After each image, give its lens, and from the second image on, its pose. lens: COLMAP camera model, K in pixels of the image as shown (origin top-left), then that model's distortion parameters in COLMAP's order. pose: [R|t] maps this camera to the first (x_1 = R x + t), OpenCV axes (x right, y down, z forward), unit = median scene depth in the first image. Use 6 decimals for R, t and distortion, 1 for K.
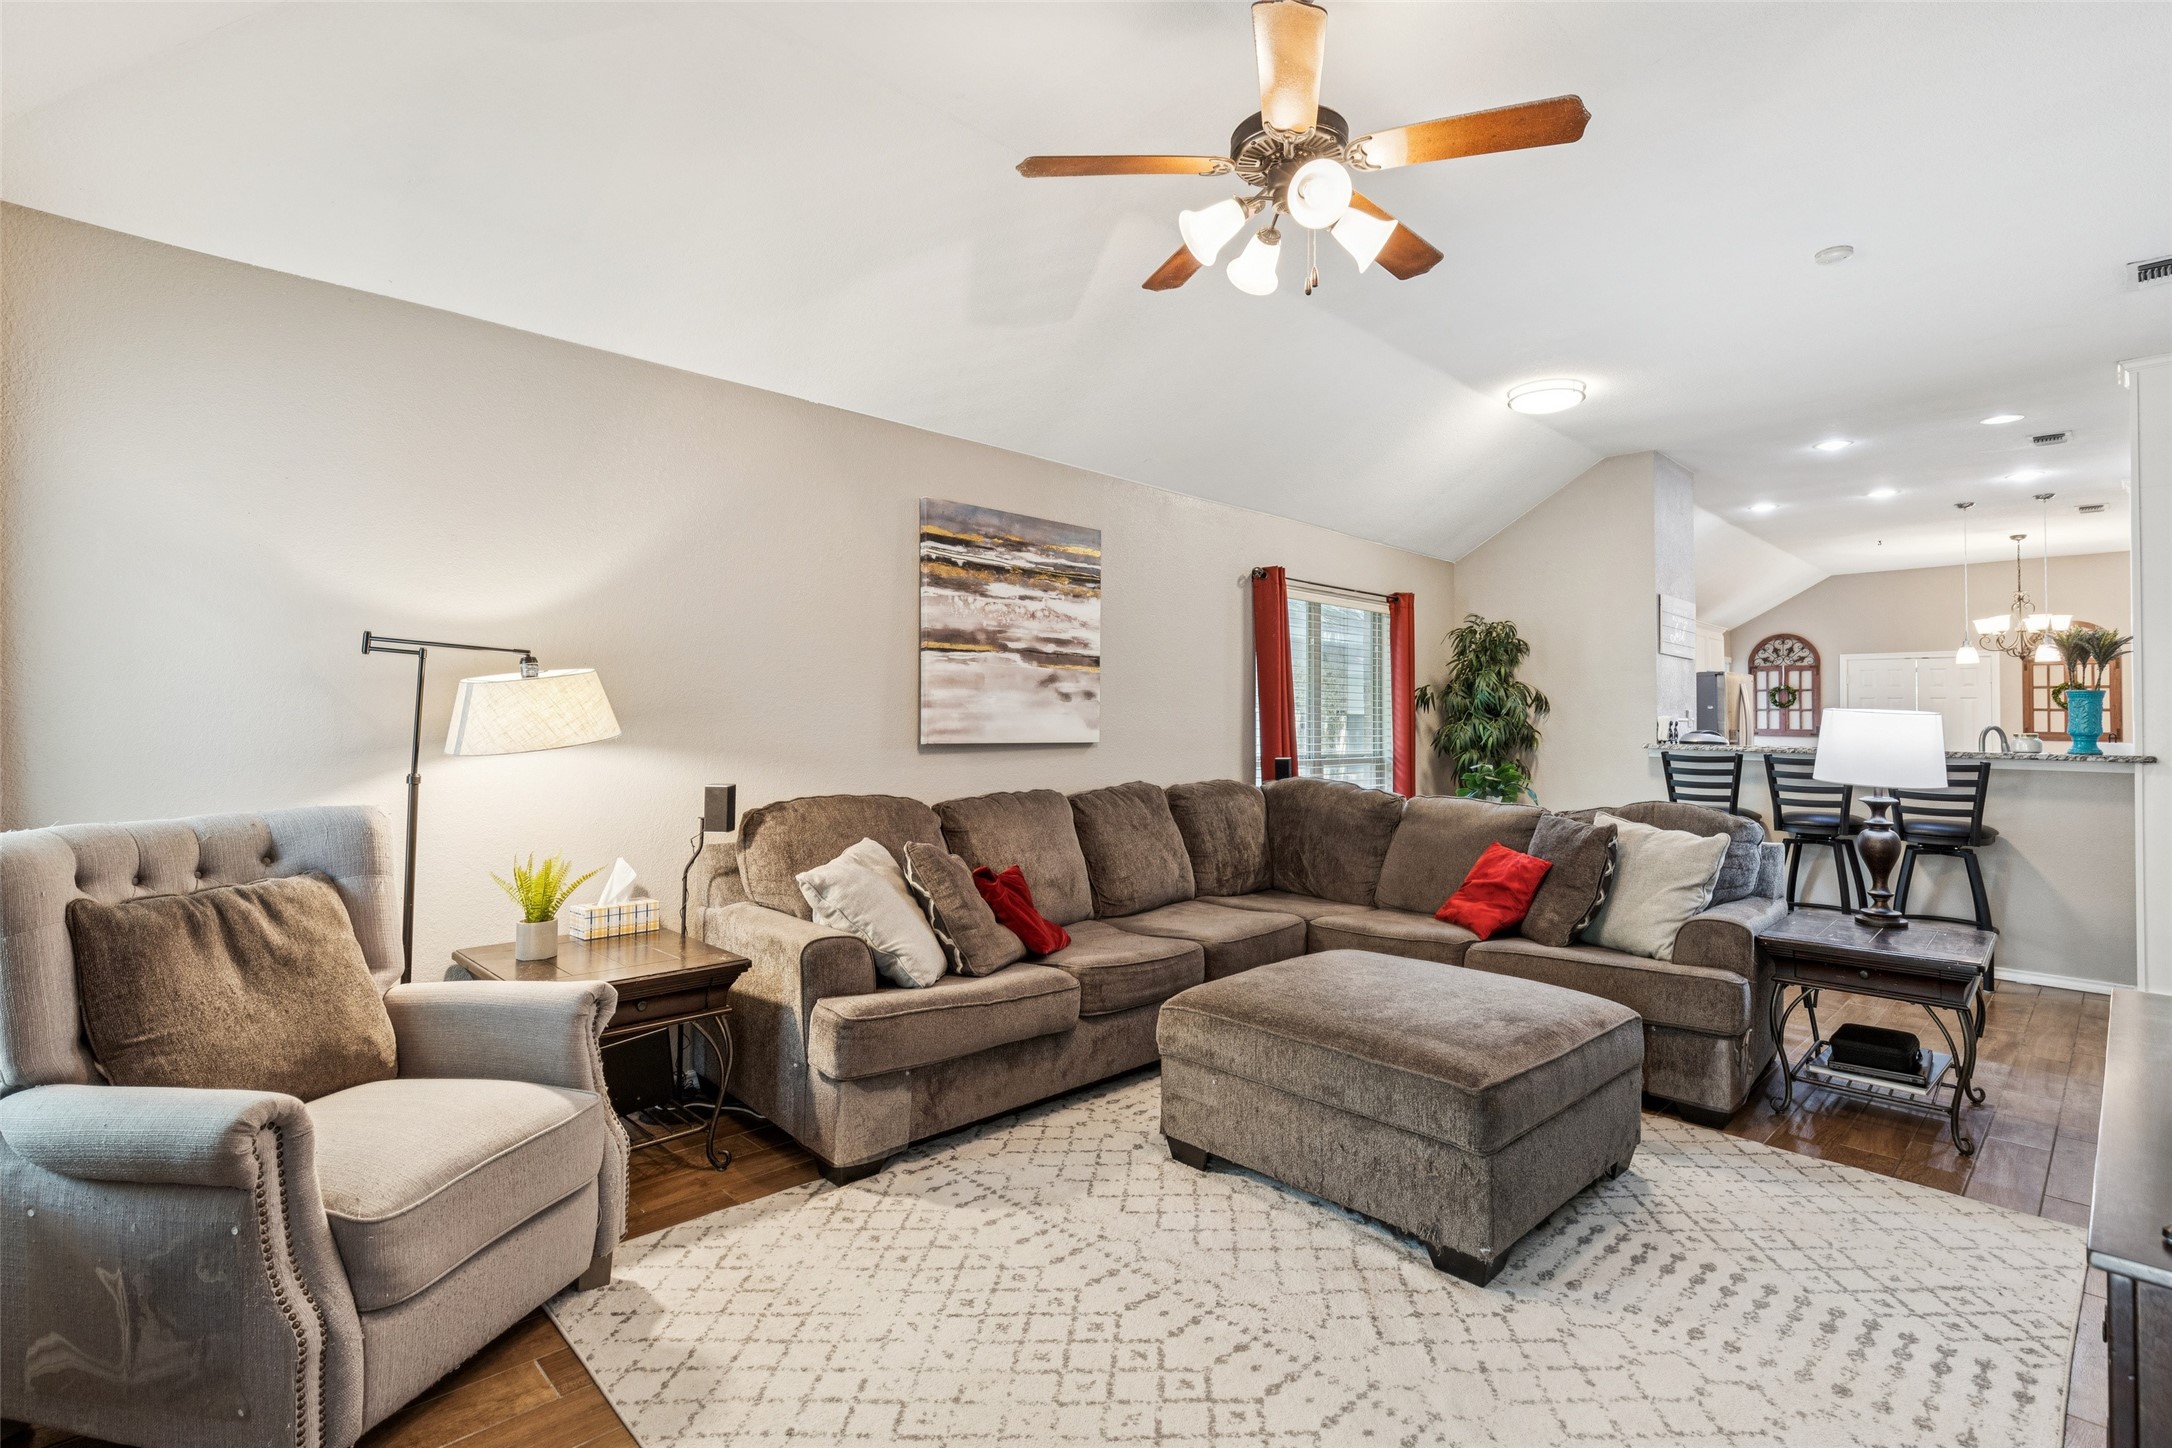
lens RADIAL K [[1022.0, 0, 1097.7], [0, 1022.0, 699.7], [0, 0, 1]] dist [-0.000060, 0.000826]
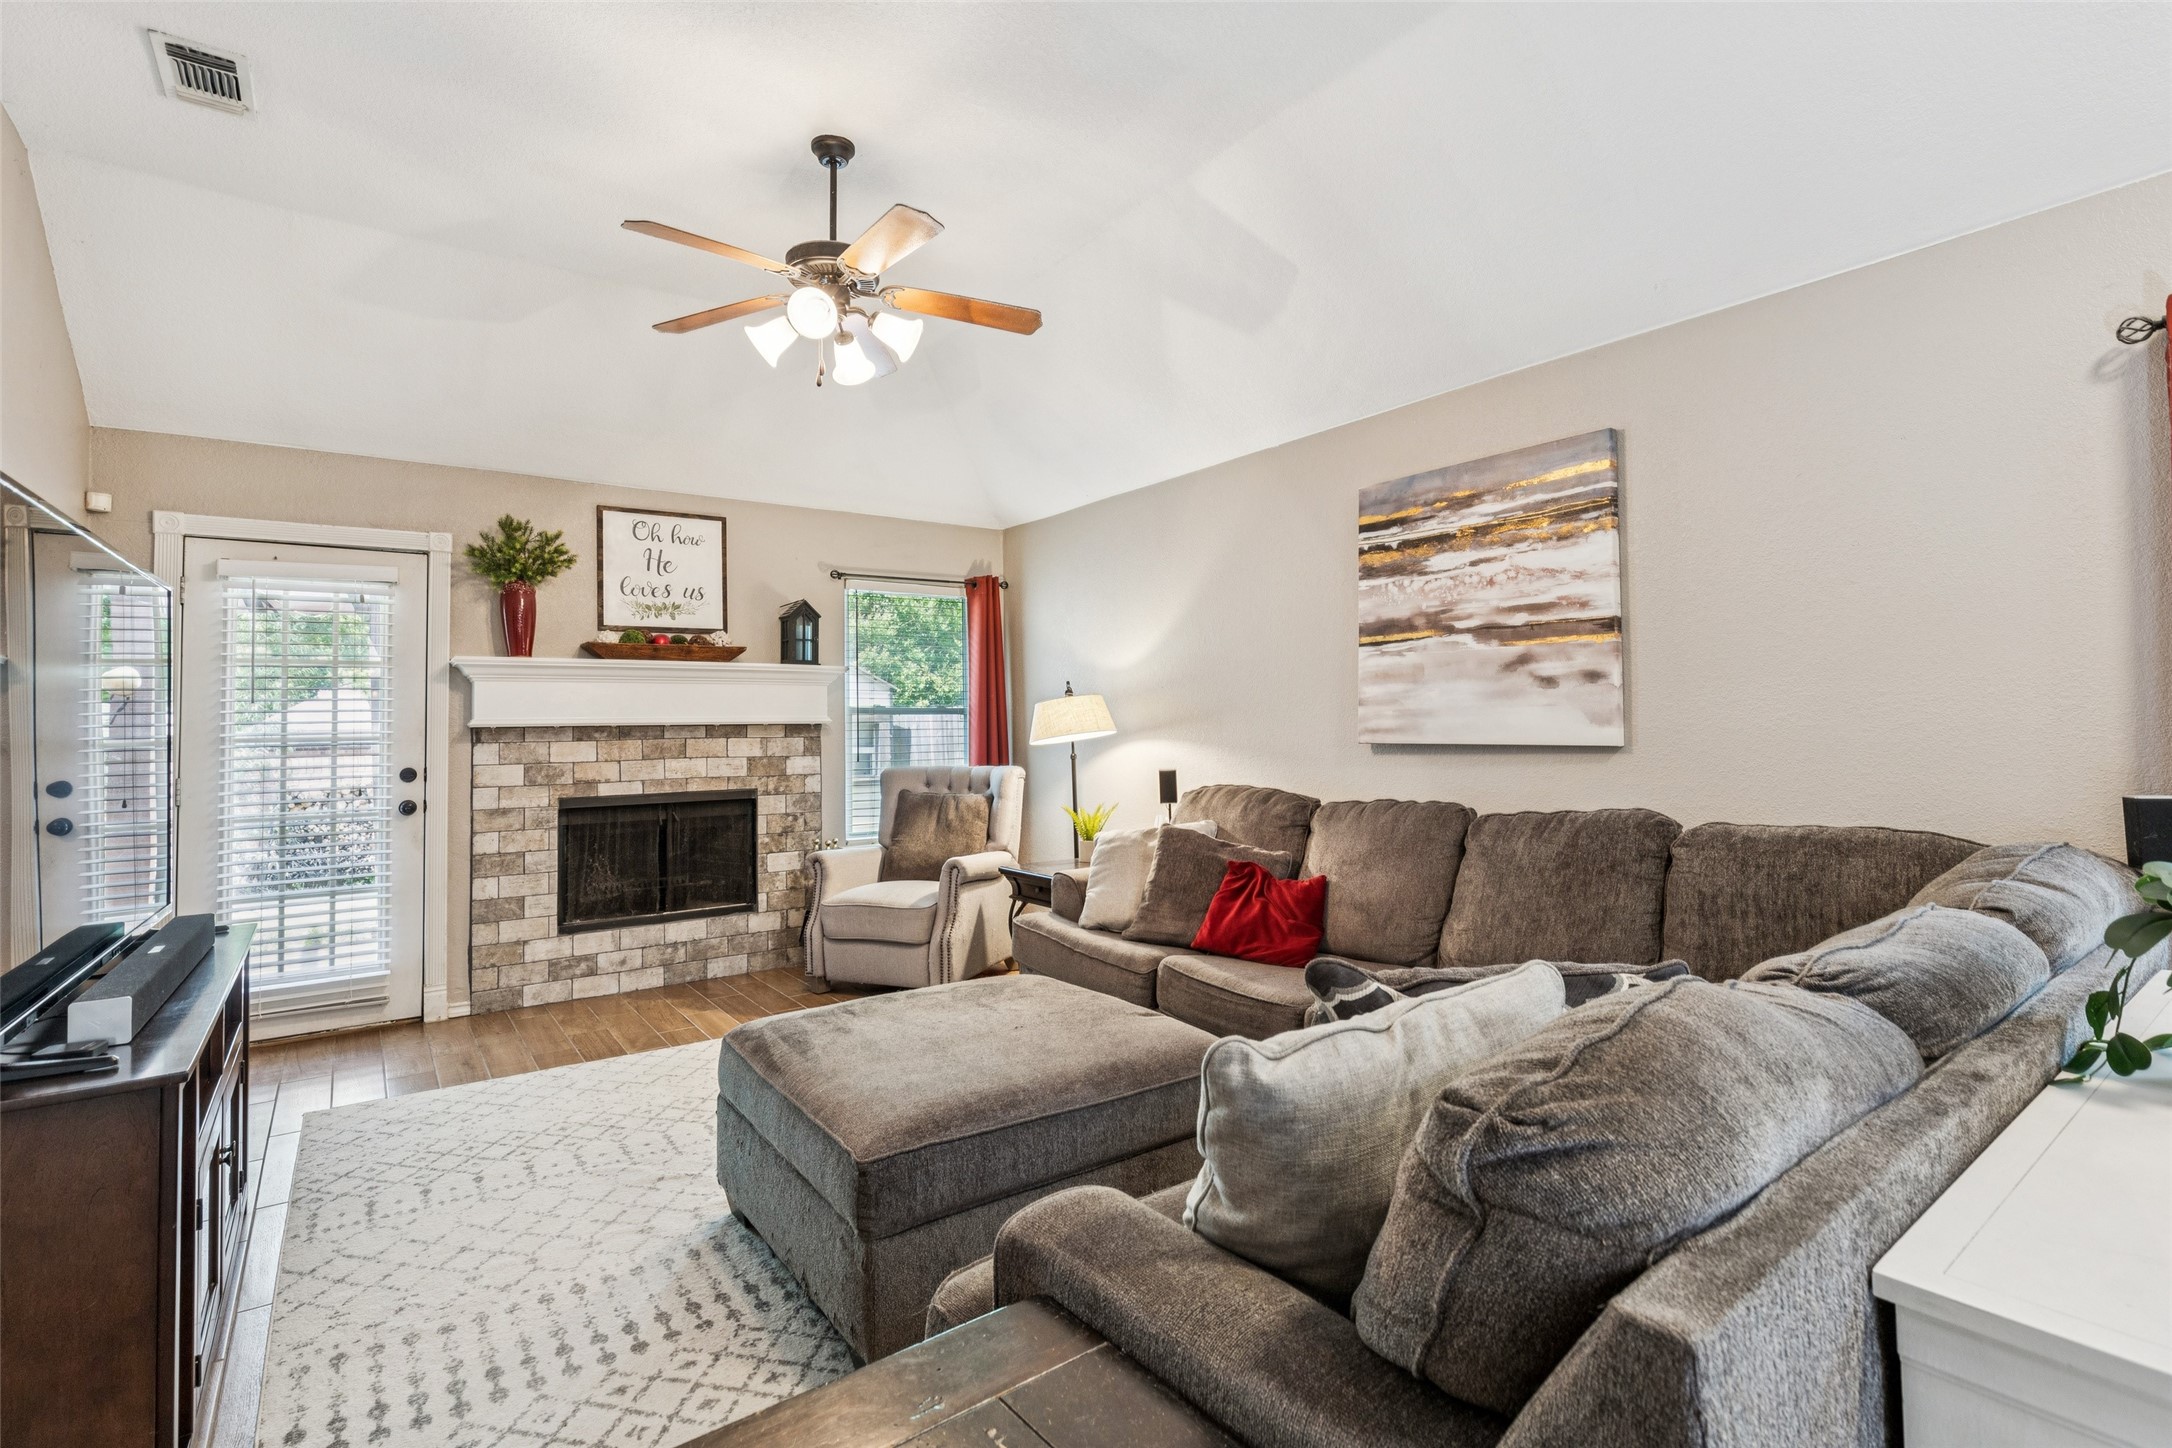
lens RADIAL K [[1022.0, 0, 1097.7], [0, 1022.0, 699.7], [0, 0, 1]] dist [-0.000060, 0.000826]
pose [[-0.141349, -0.032859, -0.989414, 0.770899], [0.031851, 0.998781, -0.037721, 0.028433], [0.989447, -0.036846, -0.140130, 0.829668]]
